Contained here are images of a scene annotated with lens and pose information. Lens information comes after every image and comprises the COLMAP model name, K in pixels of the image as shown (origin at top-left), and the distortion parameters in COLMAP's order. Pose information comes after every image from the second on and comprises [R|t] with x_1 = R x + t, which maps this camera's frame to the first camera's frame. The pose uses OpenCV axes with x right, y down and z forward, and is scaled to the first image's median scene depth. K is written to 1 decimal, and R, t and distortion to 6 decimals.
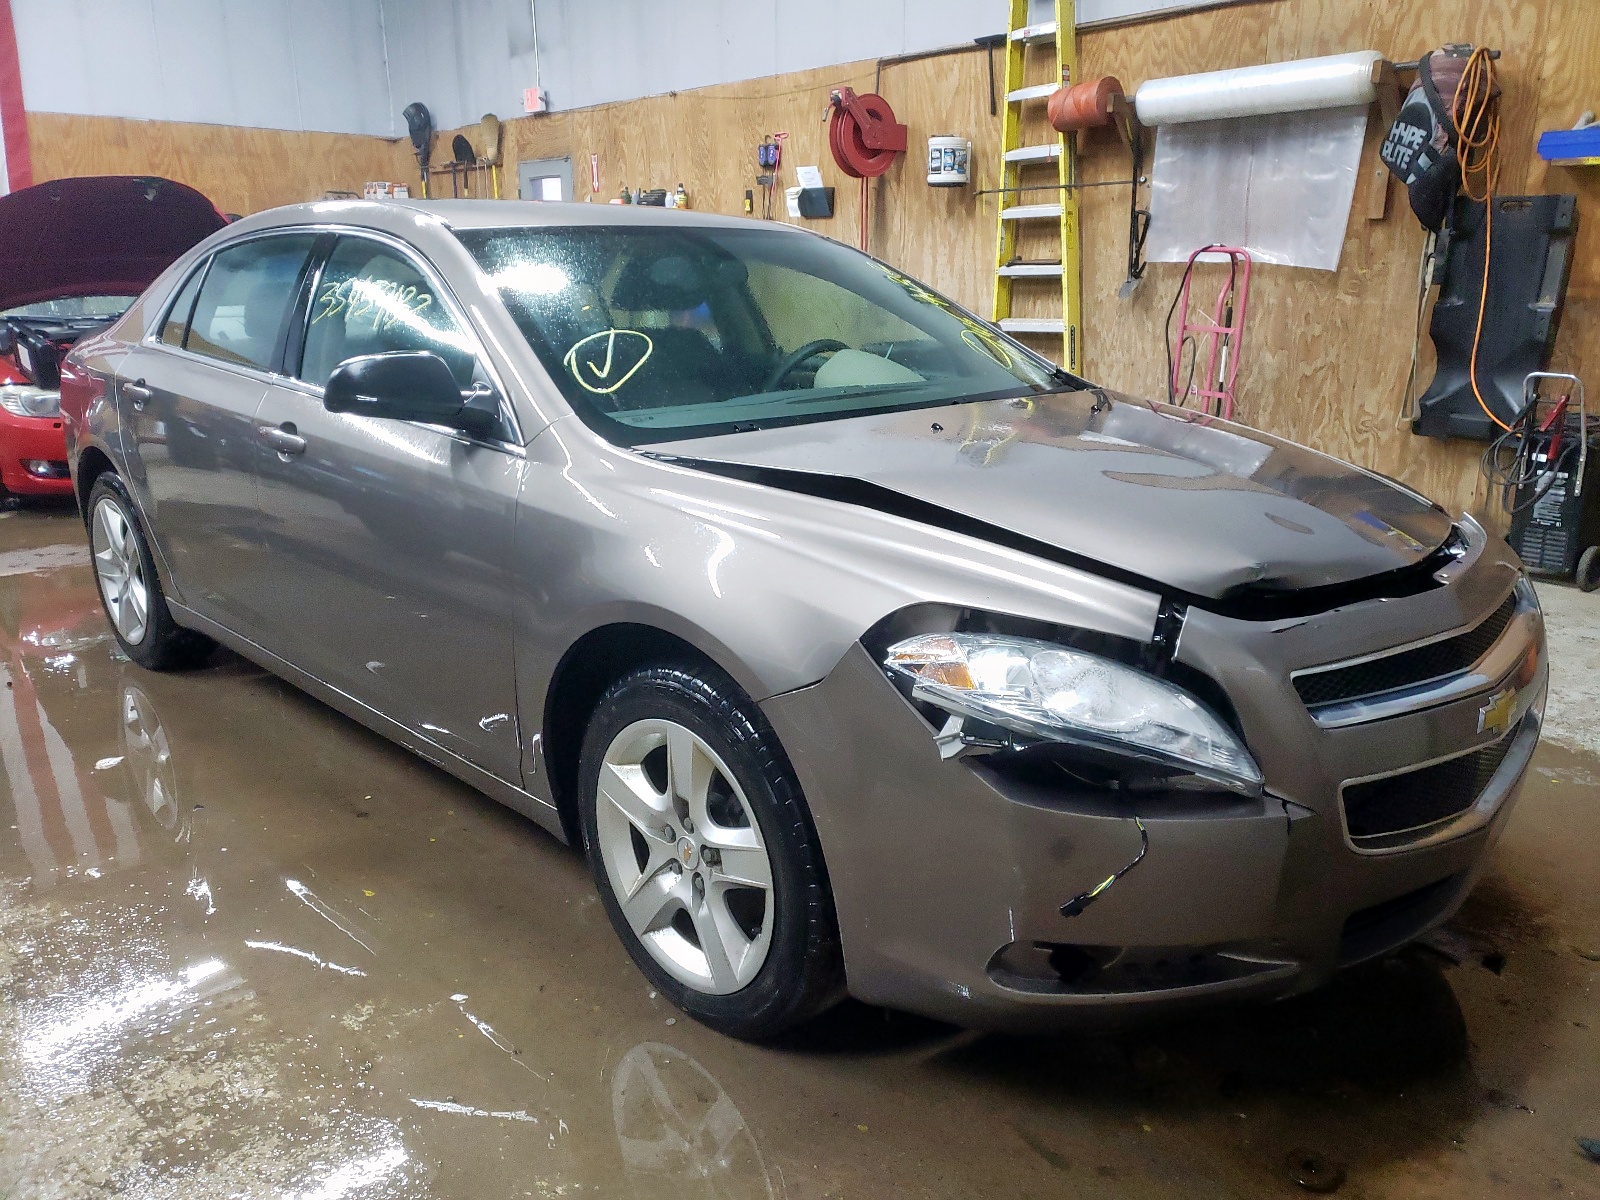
lens RADIAL K [[1227.7, 0, 803.7], [0, 1227.7, 604.3], [0, 0, 1]] dist [0.014639, -0.001929]
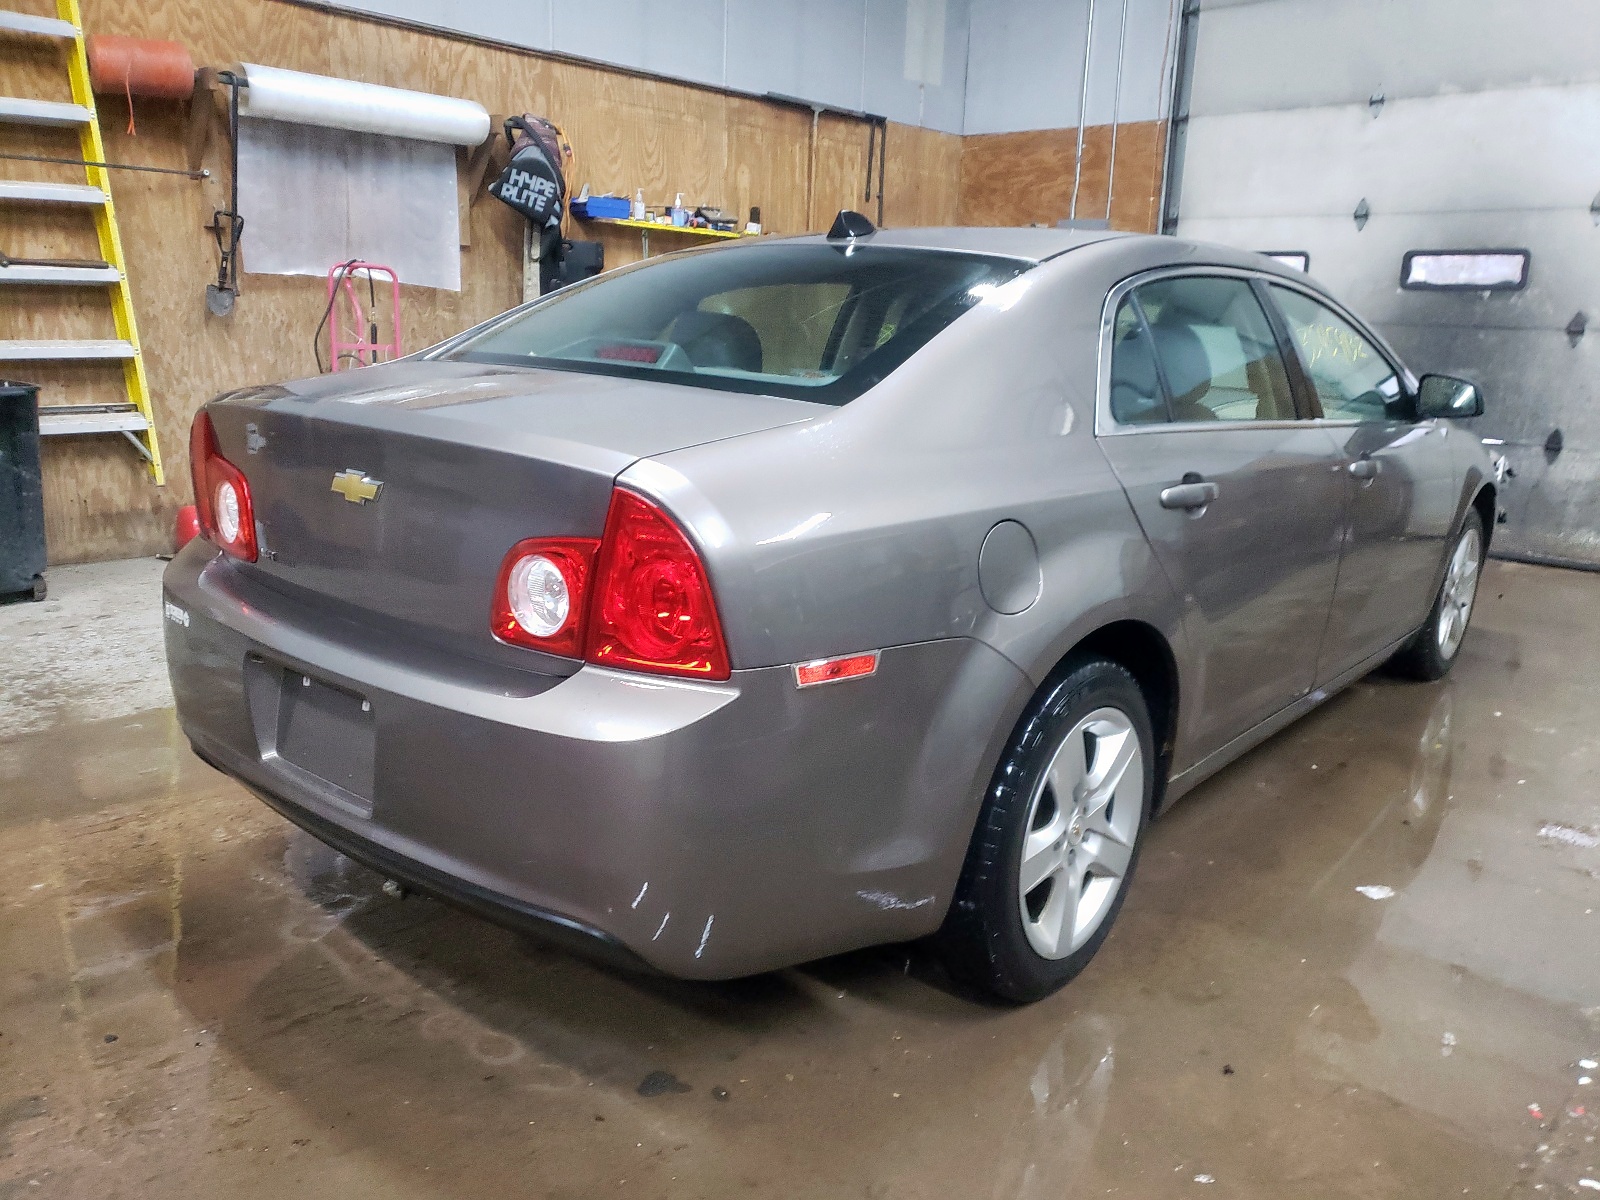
lens RADIAL K [[1227.7, 0, 815.1], [0, 1227.7, 592.0], [0, 0, 1]] dist [0.014639, -0.001929]
pose [[-0.125362, -0.232078, 0.964585, -0.773613], [0.225495, 0.940143, 0.255504, -0.234219], [-0.966145, 0.249540, -0.065526, 0.859645]]
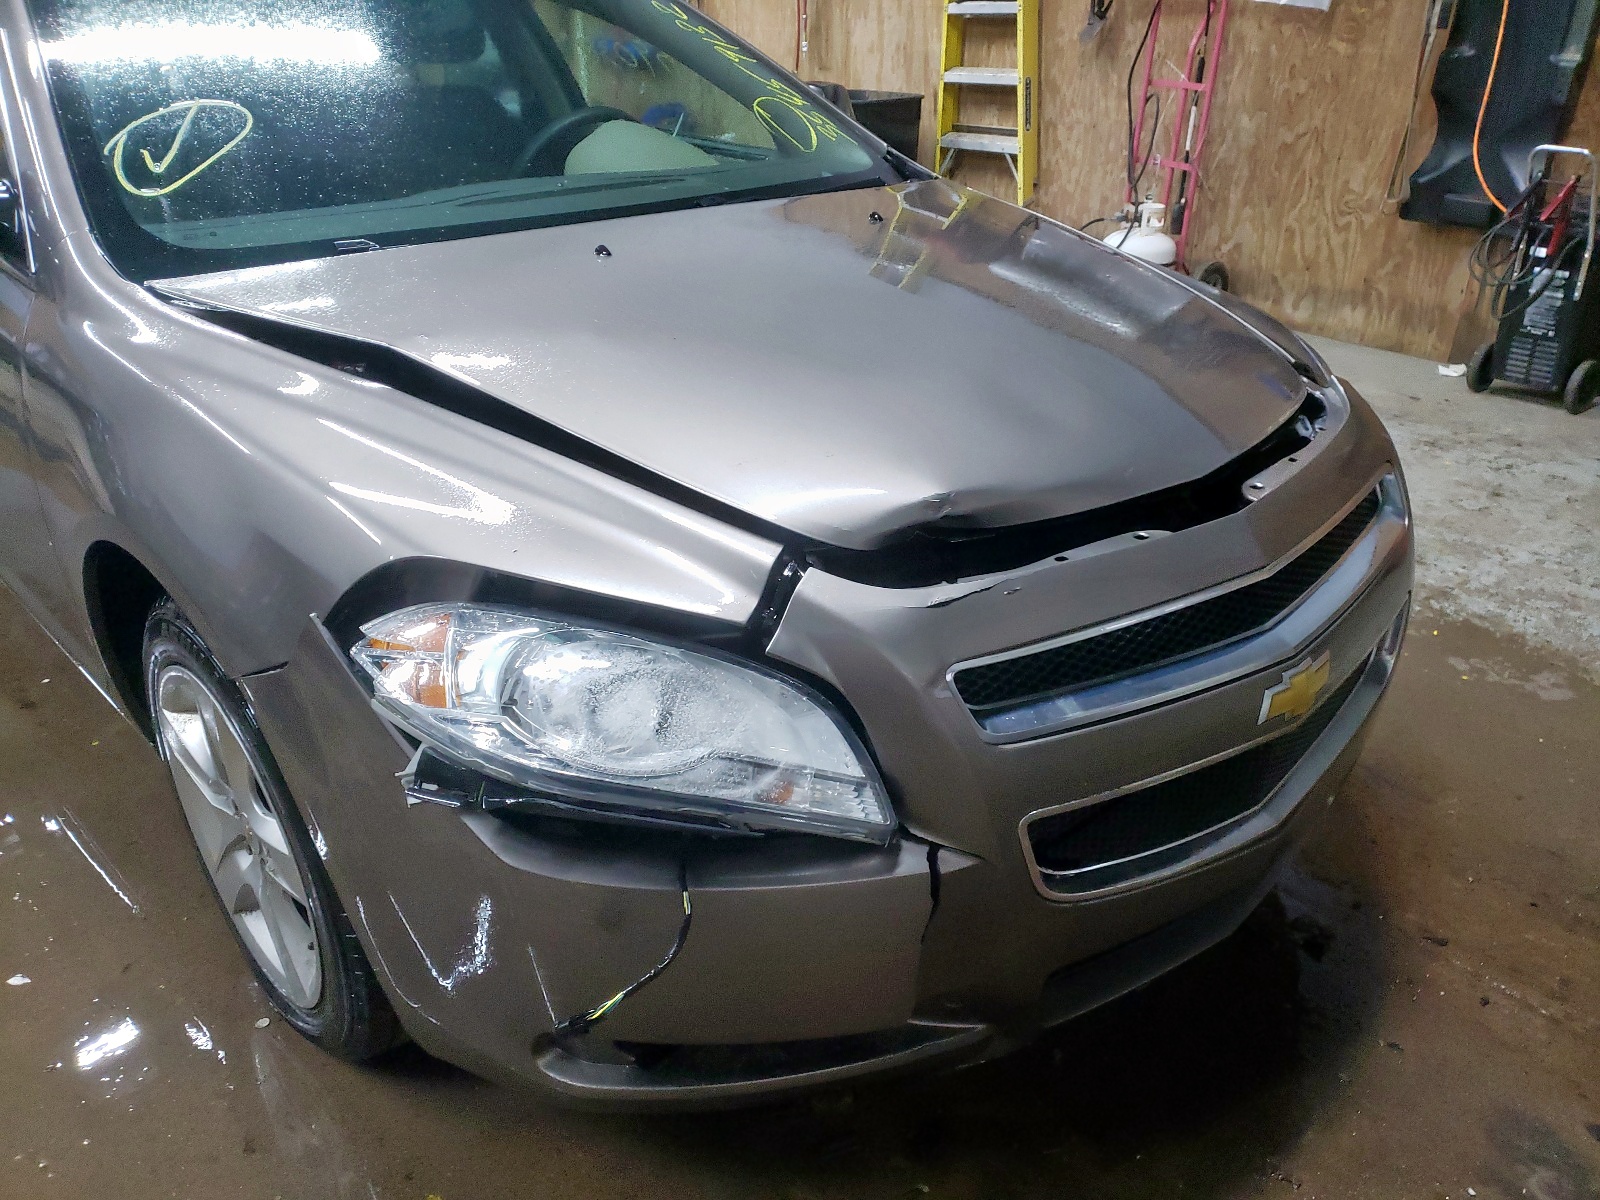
lens RADIAL K [[1227.7, 0, 806.6], [0, 1227.7, 609.3], [0, 0, 1]] dist [0.014639, -0.001929]
pose [[0.999810, 0.011896, -0.015469, 0.103872], [-0.008717, 0.981478, 0.191377, -0.033298], [0.017459, -0.191206, 0.981395, 0.108963]]
